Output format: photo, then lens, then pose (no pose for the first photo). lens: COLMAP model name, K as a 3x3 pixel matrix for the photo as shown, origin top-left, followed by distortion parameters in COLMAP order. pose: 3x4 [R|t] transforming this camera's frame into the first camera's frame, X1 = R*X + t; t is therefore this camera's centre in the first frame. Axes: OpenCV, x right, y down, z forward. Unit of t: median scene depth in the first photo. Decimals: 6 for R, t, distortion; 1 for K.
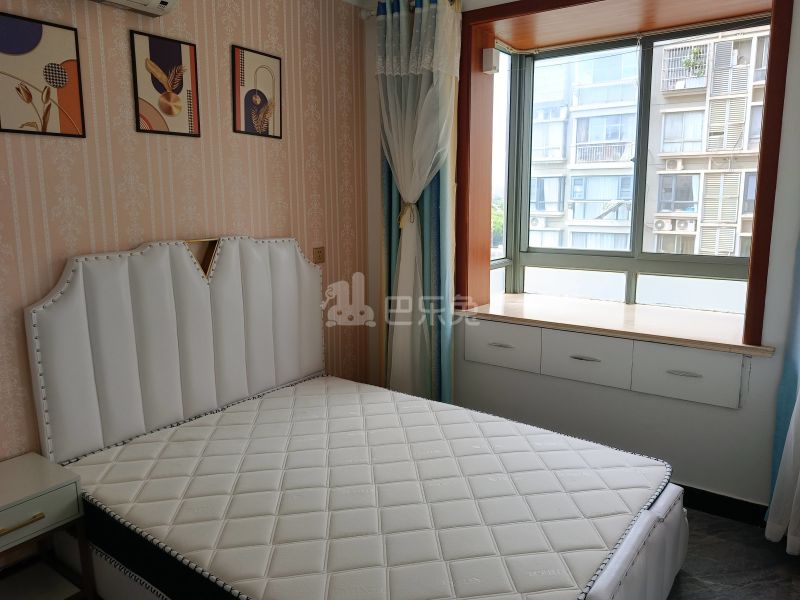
lens RADIAL K [[597.8, 0, 400.0], [0, 597.8, 300.0], [0, 0, 1]] dist [0.002351, -0.003709]
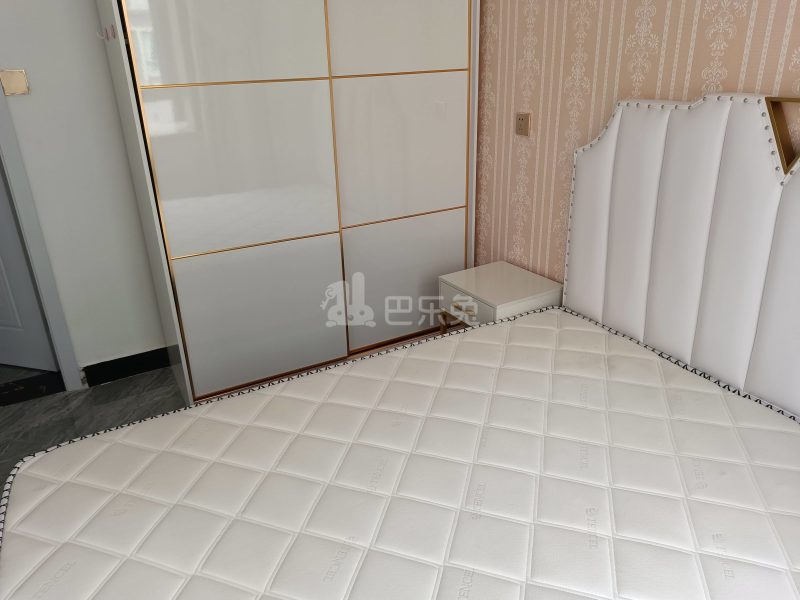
lens RADIAL K [[597.8, 0, 400.0], [0, 597.8, 300.0], [0, 0, 1]] dist [0.002351, -0.003709]
pose [[-0.424059, 0.371039, -0.826138, 0.343107], [-0.117640, 0.881923, 0.456479, -0.150787], [0.897962, 0.290761, -0.330338, 0.950165]]
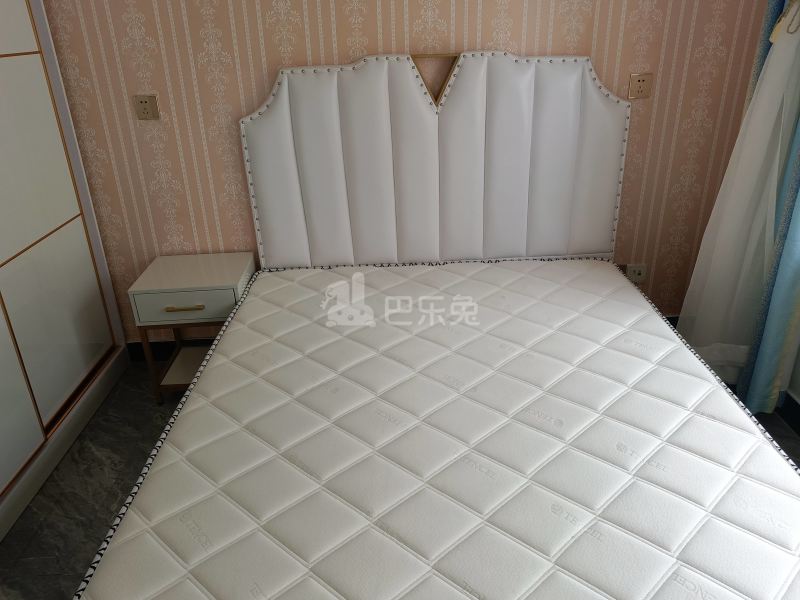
lens RADIAL K [[608.5, 0, 400.0], [0, 608.5, 300.0], [0, 0, 1]] dist [0.009498, -0.003680]
pose [[0.612651, 0.329765, -0.718272, 0.352912], [-0.110024, 0.935533, 0.335666, -0.065043], [0.782658, -0.126620, 0.609437, 0.442368]]
